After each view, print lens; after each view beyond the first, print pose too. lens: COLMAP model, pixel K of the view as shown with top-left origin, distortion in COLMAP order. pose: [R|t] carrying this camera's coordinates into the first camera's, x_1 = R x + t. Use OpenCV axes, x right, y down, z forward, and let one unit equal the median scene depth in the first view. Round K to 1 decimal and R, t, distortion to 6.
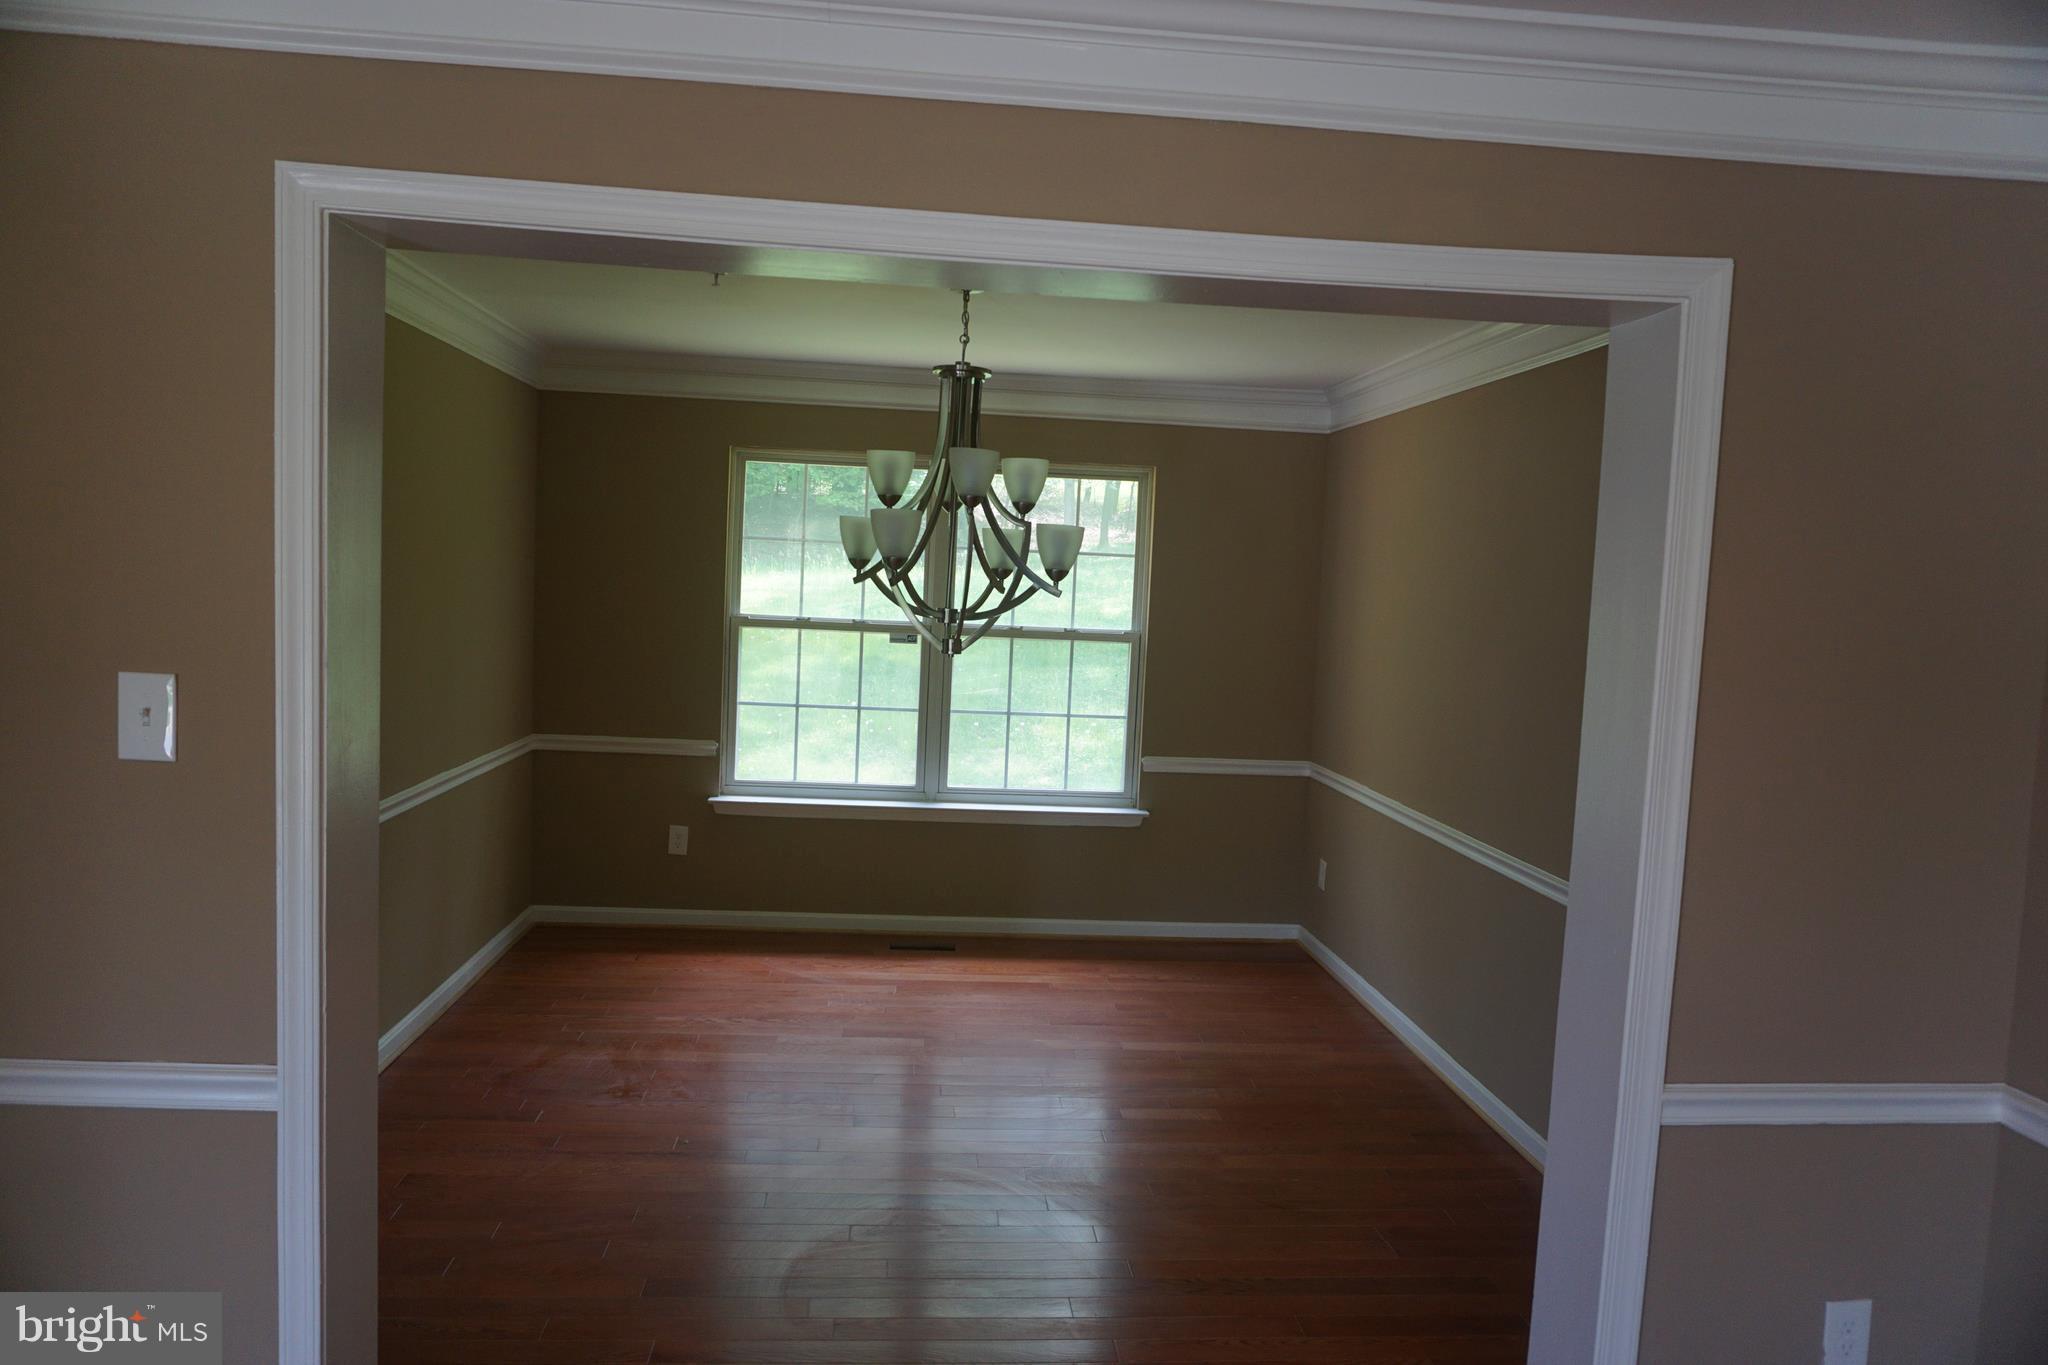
lens RADIAL K [[1361.1, 0, 1024.0], [0, 1361.1, 682.5], [0, 0, 1]] dist [-0.067004, 0.054190]
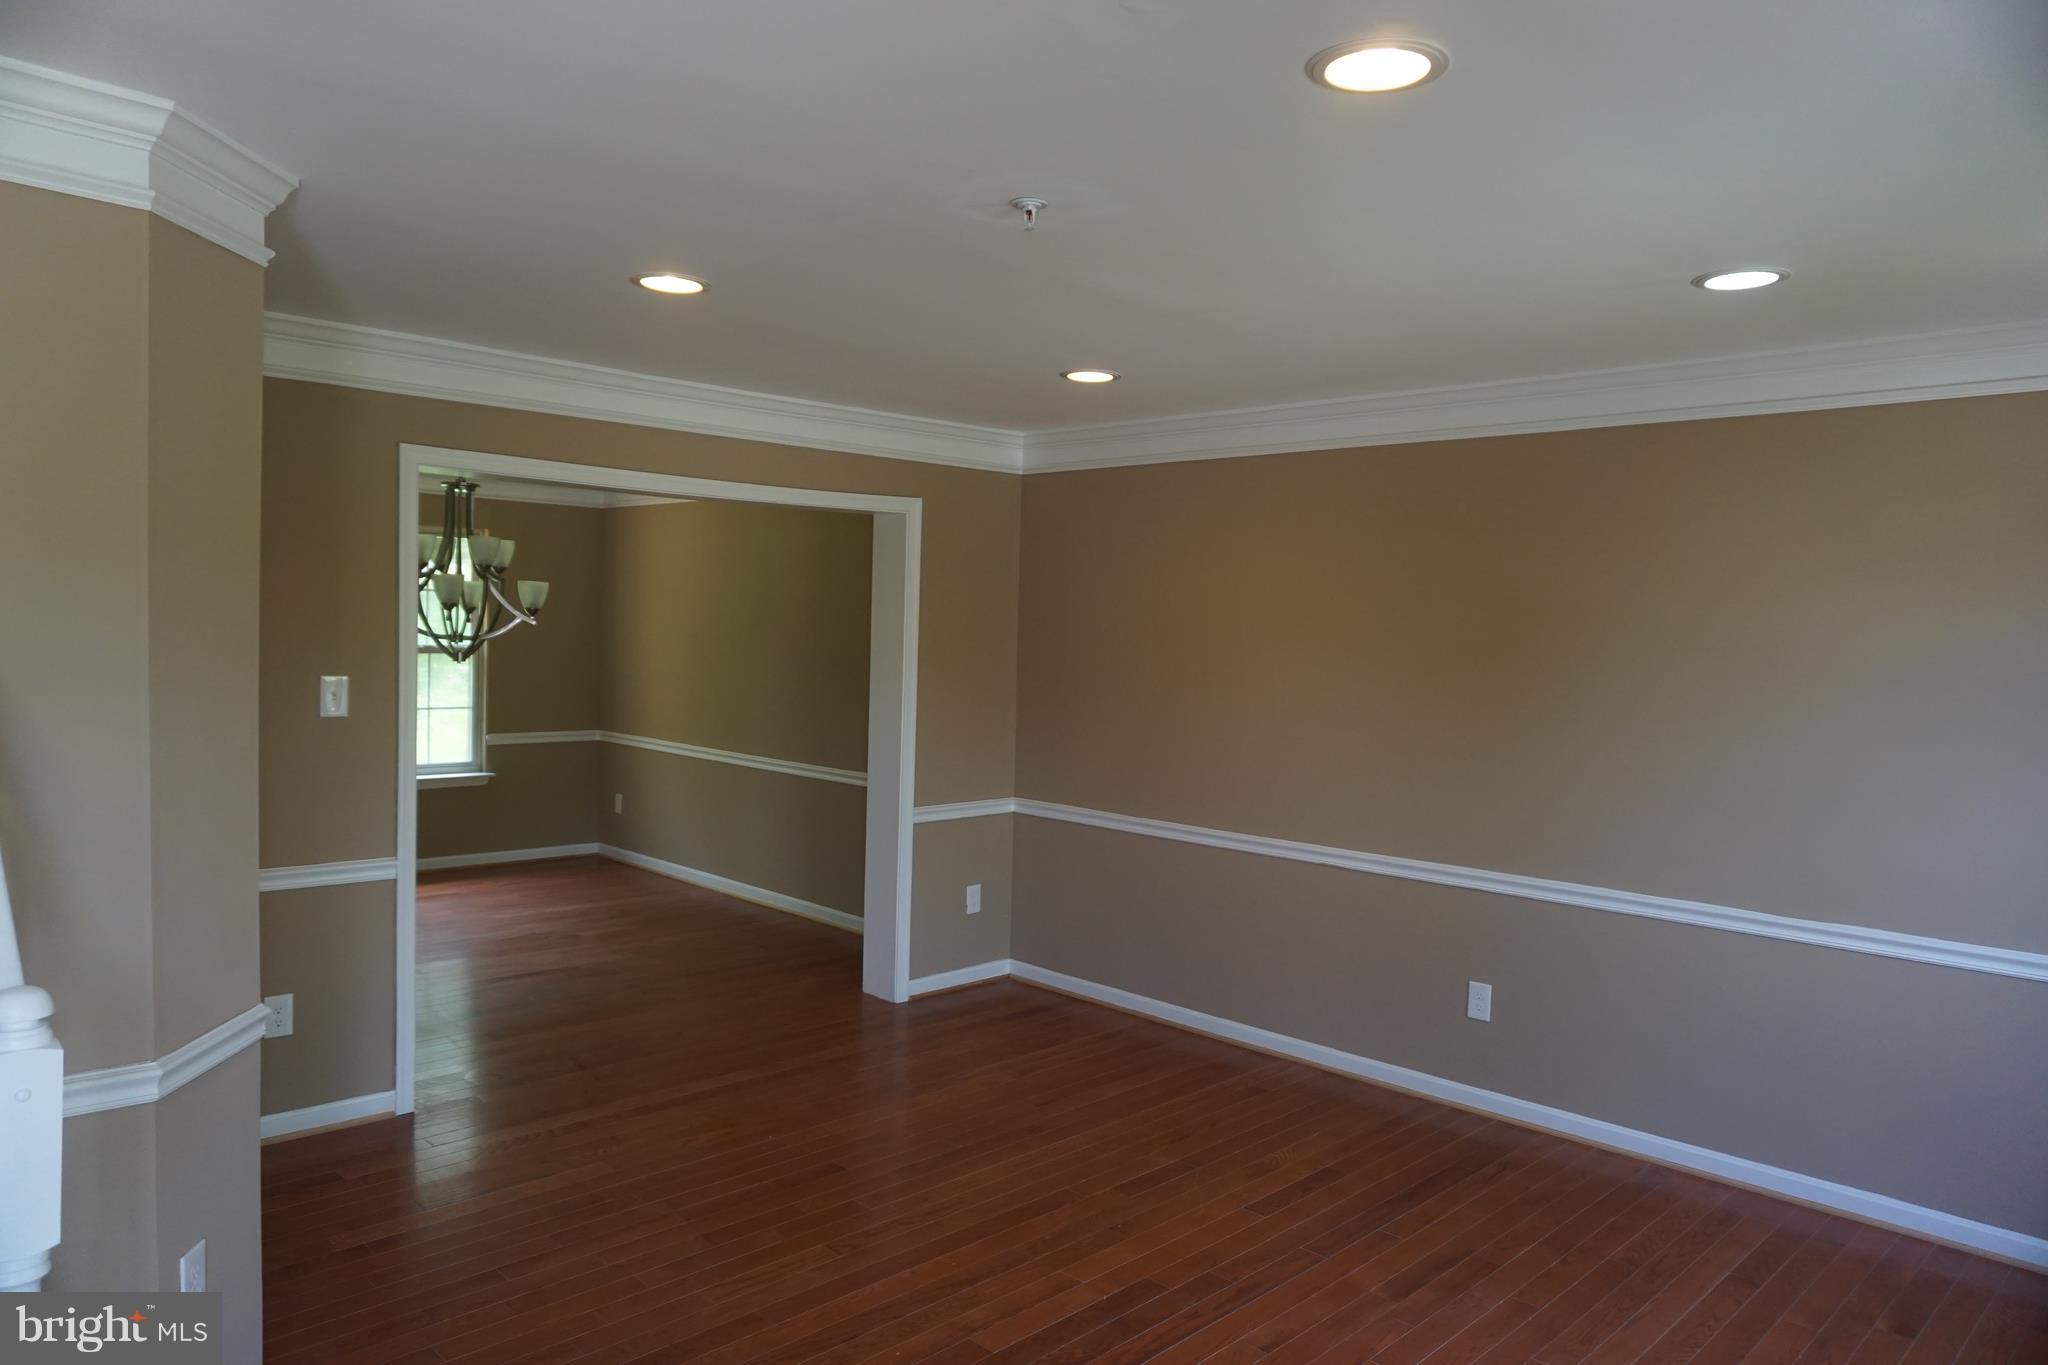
lens RADIAL K [[1361.1, 0, 1024.0], [0, 1361.1, 682.5], [0, 0, 1]] dist [-0.067004, 0.054190]
pose [[0.767115, -0.046436, 0.639827, -1.063417], [0.049246, 0.998696, 0.013439, 0.026706], [-0.639617, 0.021200, 0.768402, -1.207362]]
